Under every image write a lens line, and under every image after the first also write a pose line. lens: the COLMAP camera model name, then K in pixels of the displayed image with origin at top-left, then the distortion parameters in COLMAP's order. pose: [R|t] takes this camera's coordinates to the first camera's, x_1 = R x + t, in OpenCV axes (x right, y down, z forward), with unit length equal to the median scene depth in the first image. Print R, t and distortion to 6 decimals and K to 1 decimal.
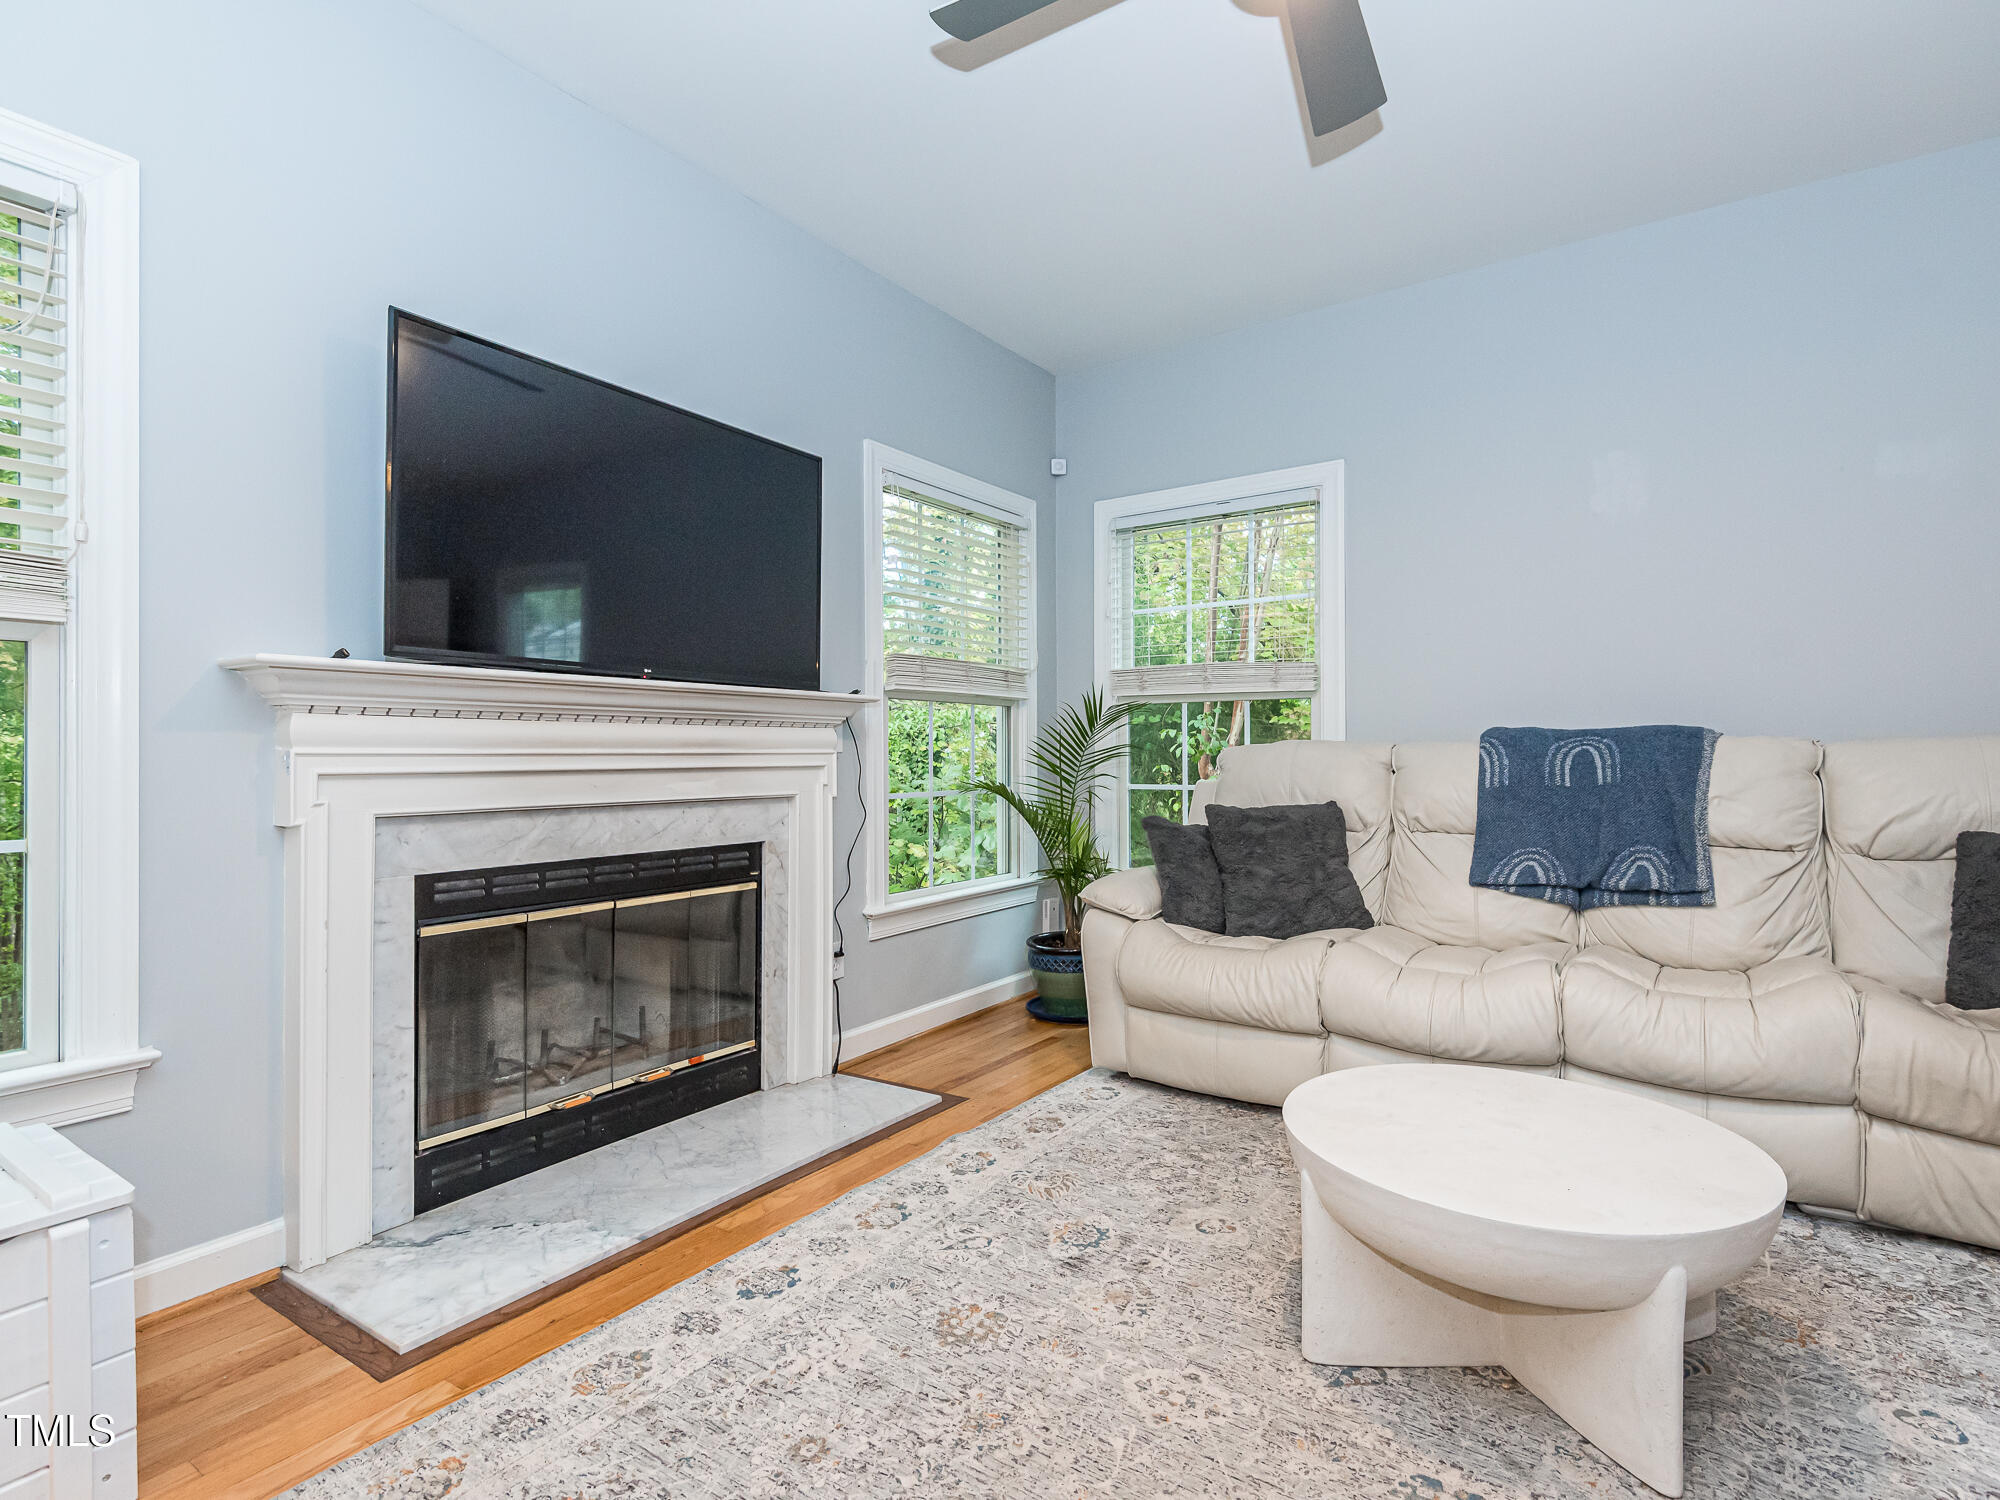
lens RADIAL K [[1010.0, 0, 1007.6], [0, 1010.0, 746.4], [0, 0, 1]] dist [0.044597, -0.029651]
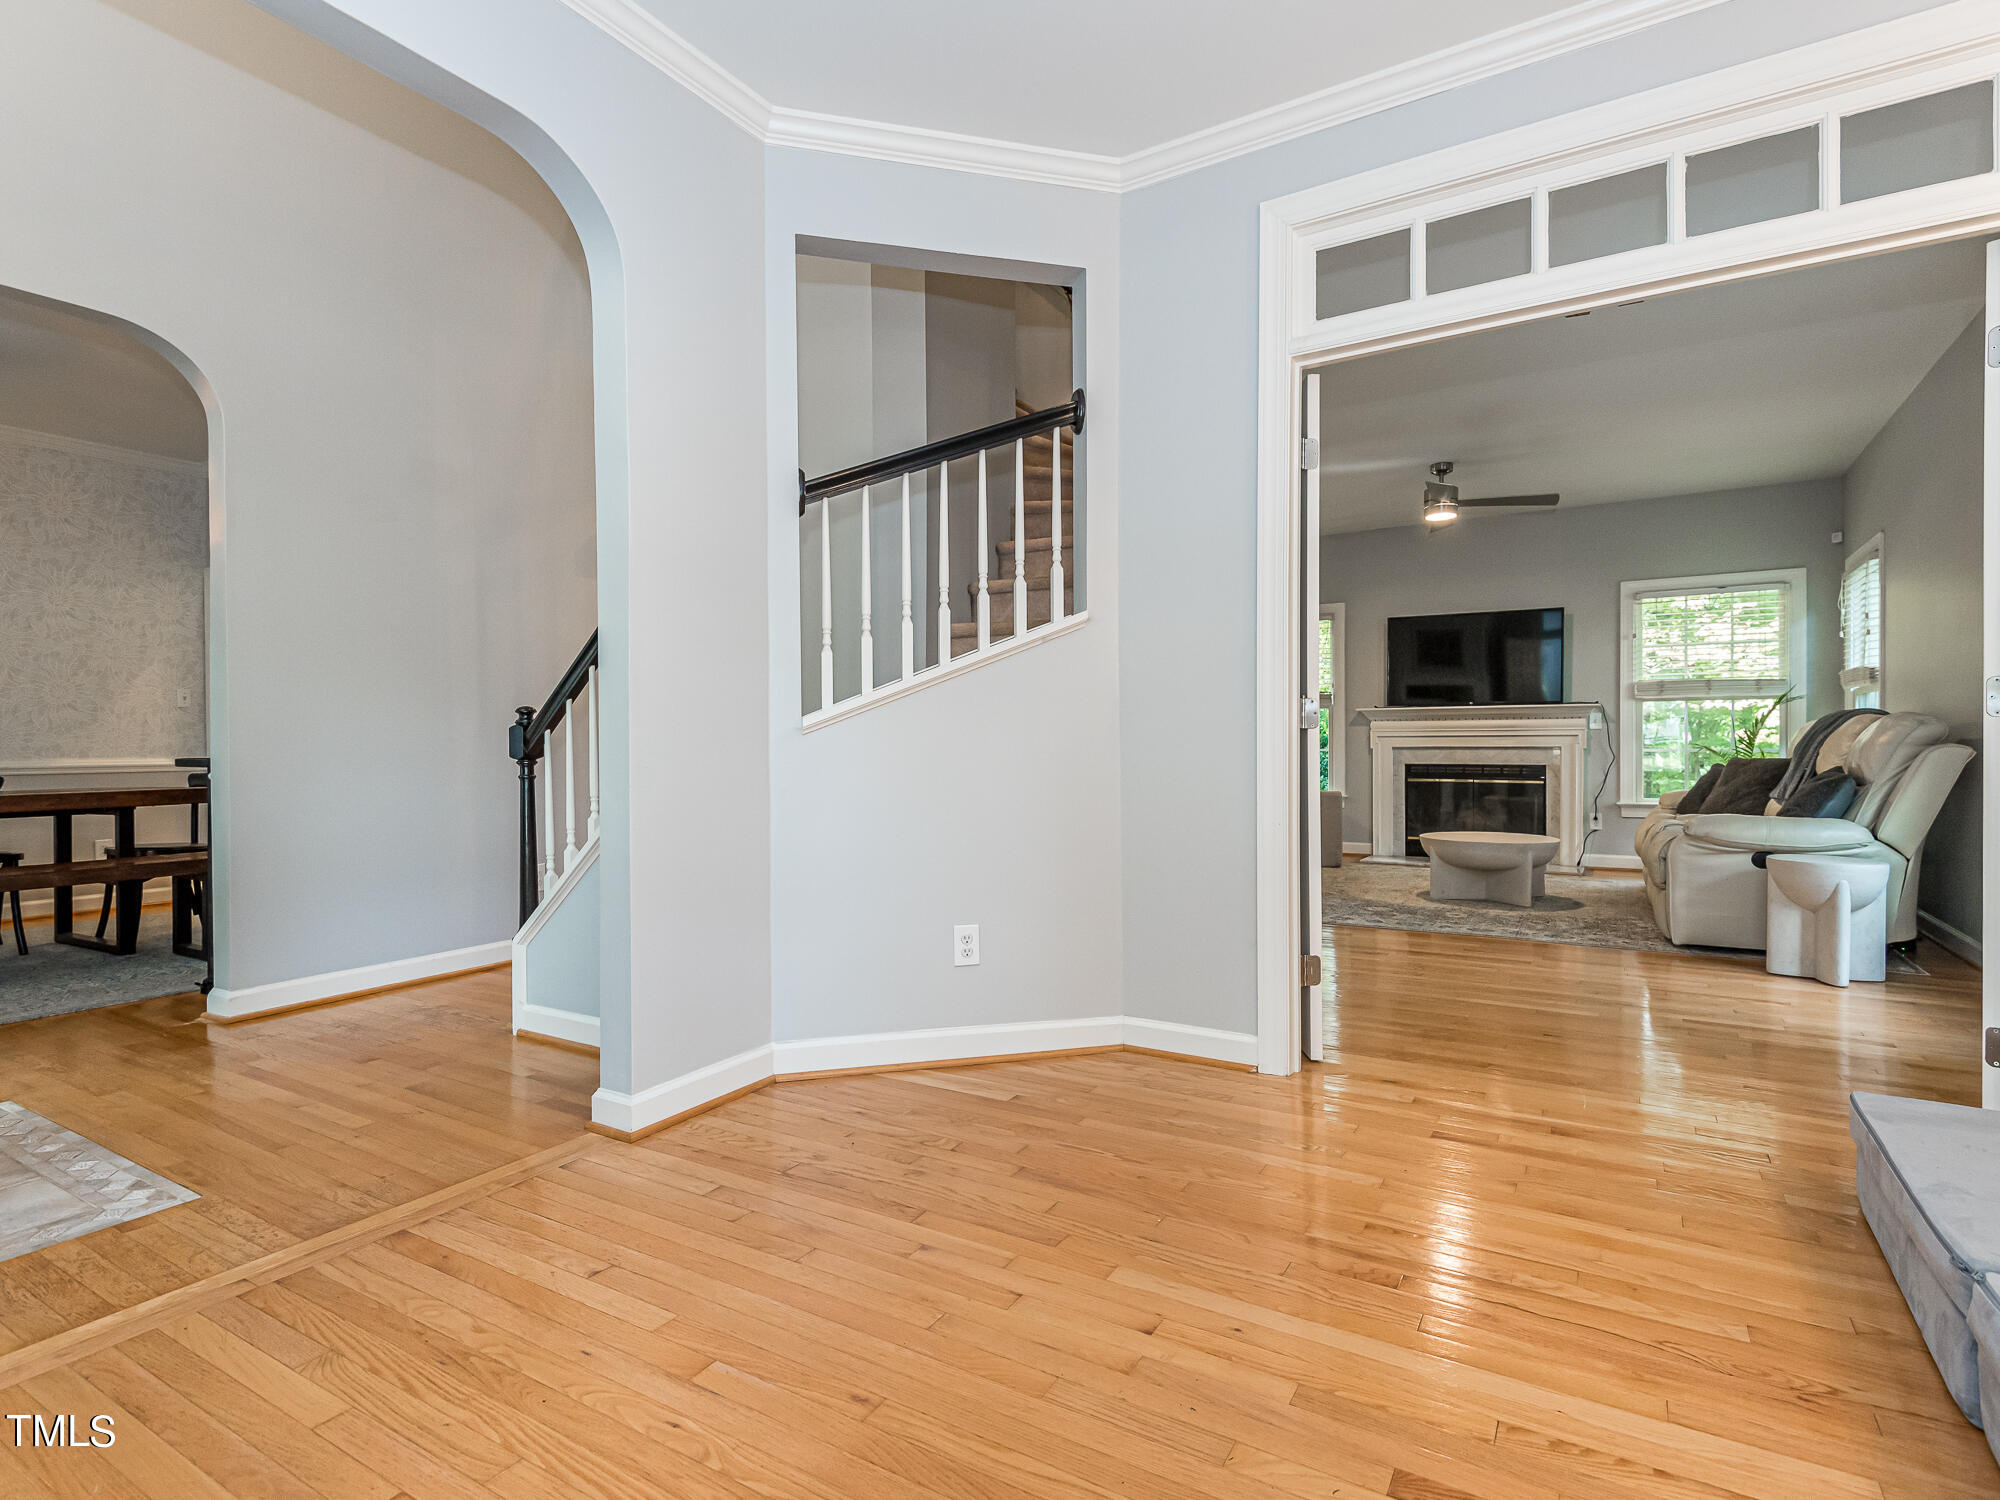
lens RADIAL K [[1058.5, 0, 975.3], [0, 1058.5, 757.6], [0, 0, 1]] dist [0.030126, 0.000019]
pose [[0.035472, 0.010237, -0.999318, 2.575111], [0.010610, 0.999887, 0.010620, 0.036424], [0.999314, -0.010980, 0.035360, -0.553103]]
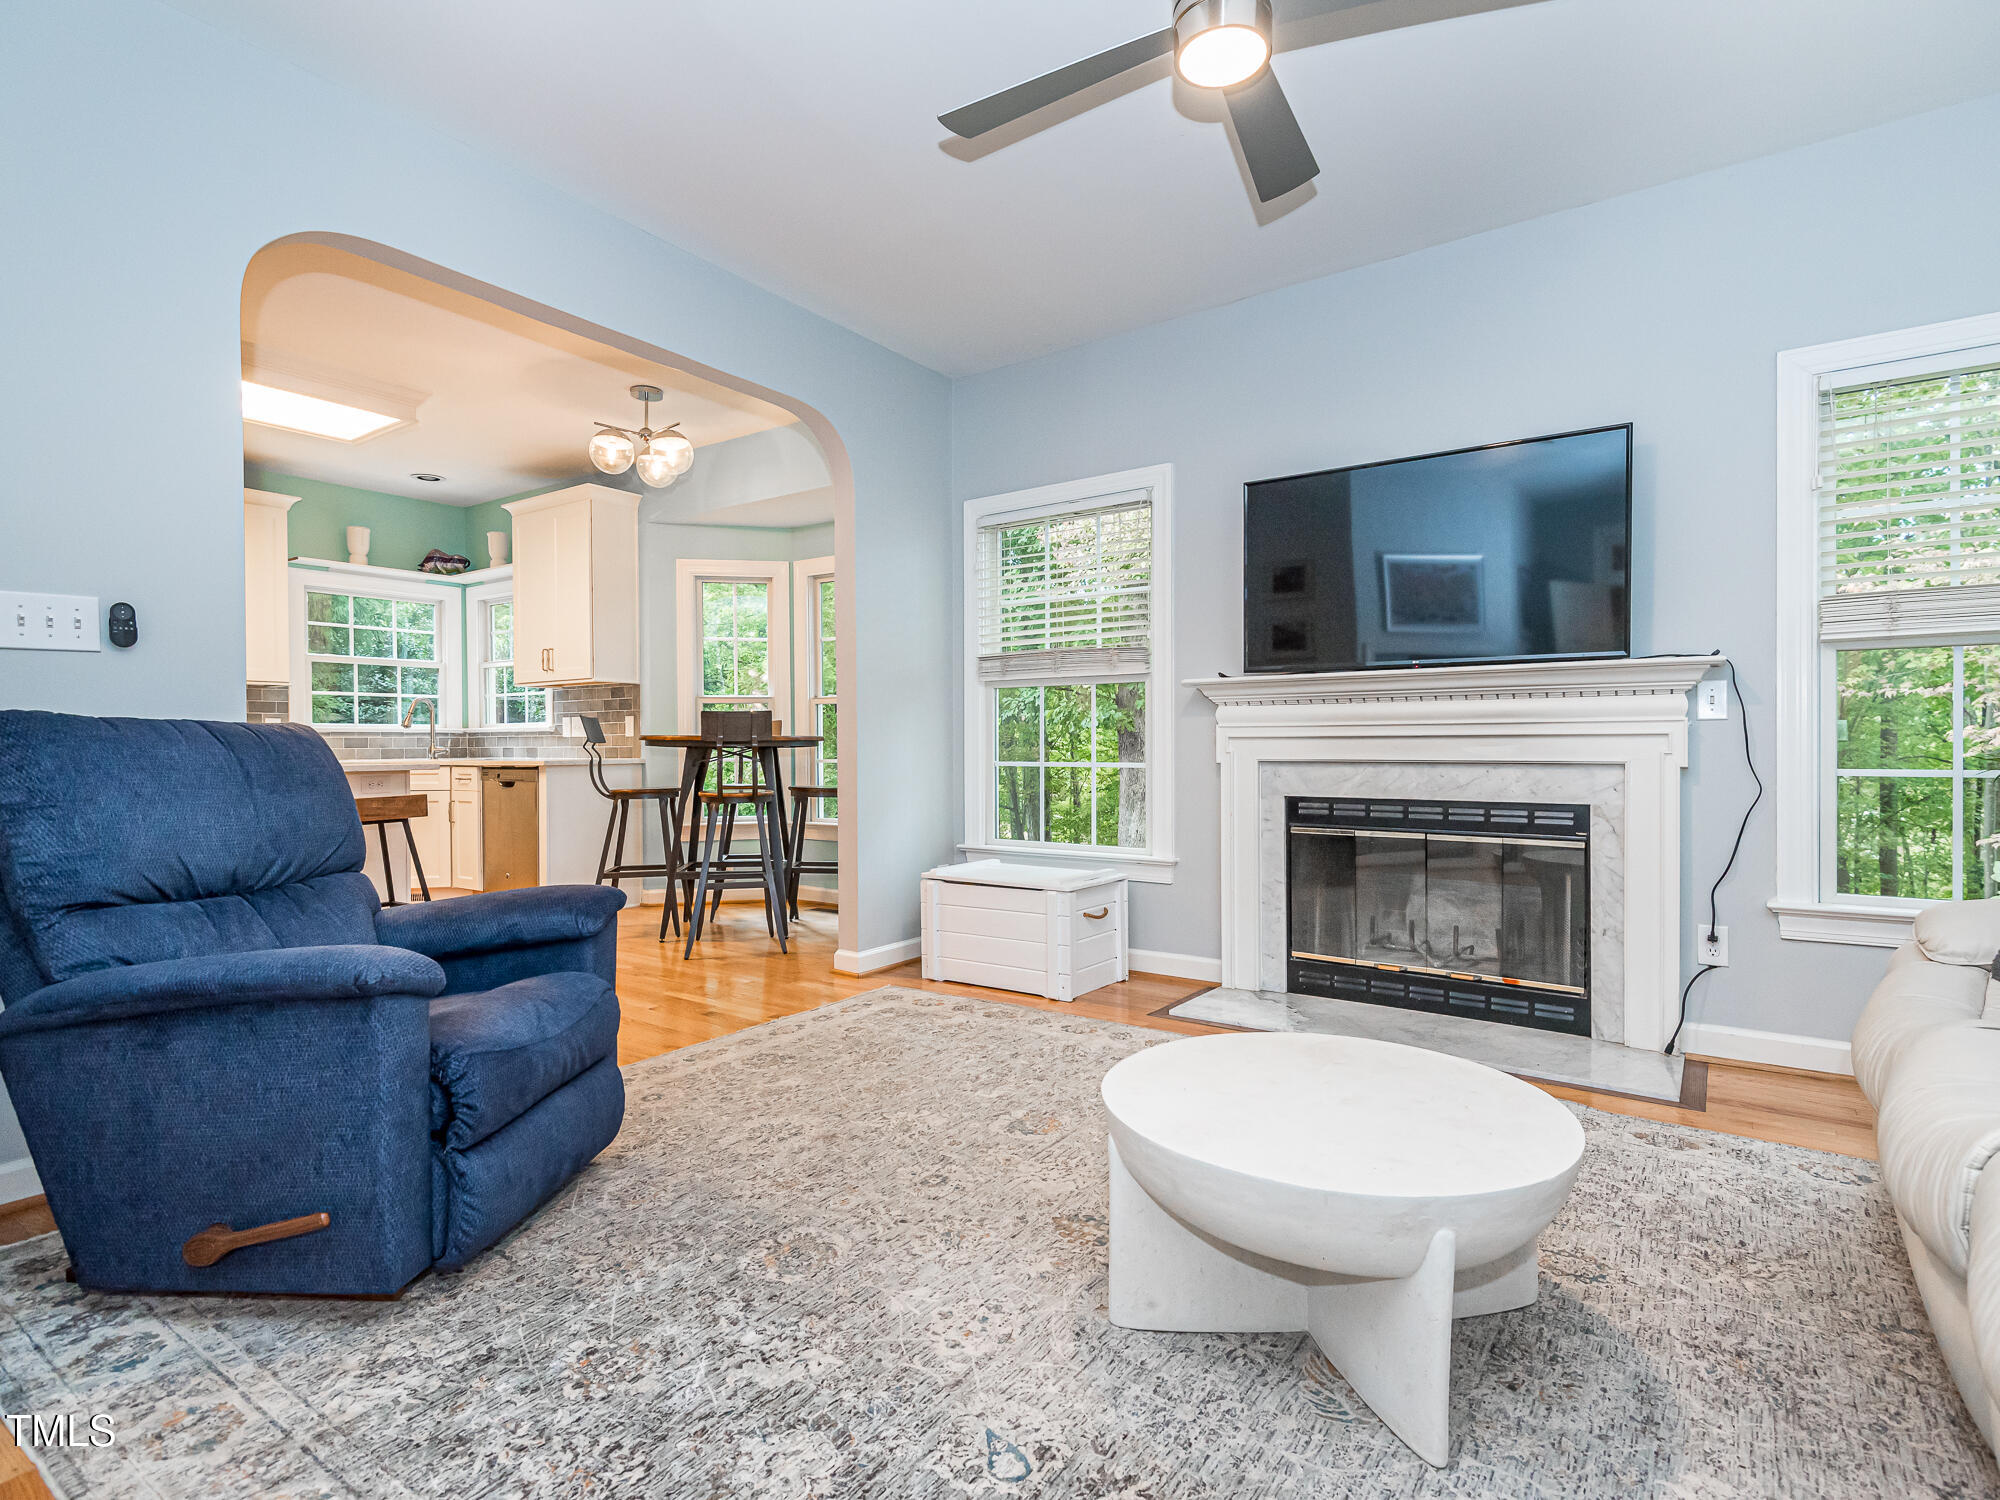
lens RADIAL K [[1010.0, 0, 1007.6], [0, 1010.0, 746.4], [0, 0, 1]] dist [0.044597, -0.029651]
pose [[-0.012847, 0.008266, -0.999883, 0.916085], [0.011969, 0.999895, 0.008112, 0.018366], [0.999846, -0.011864, -0.012945, 0.443735]]
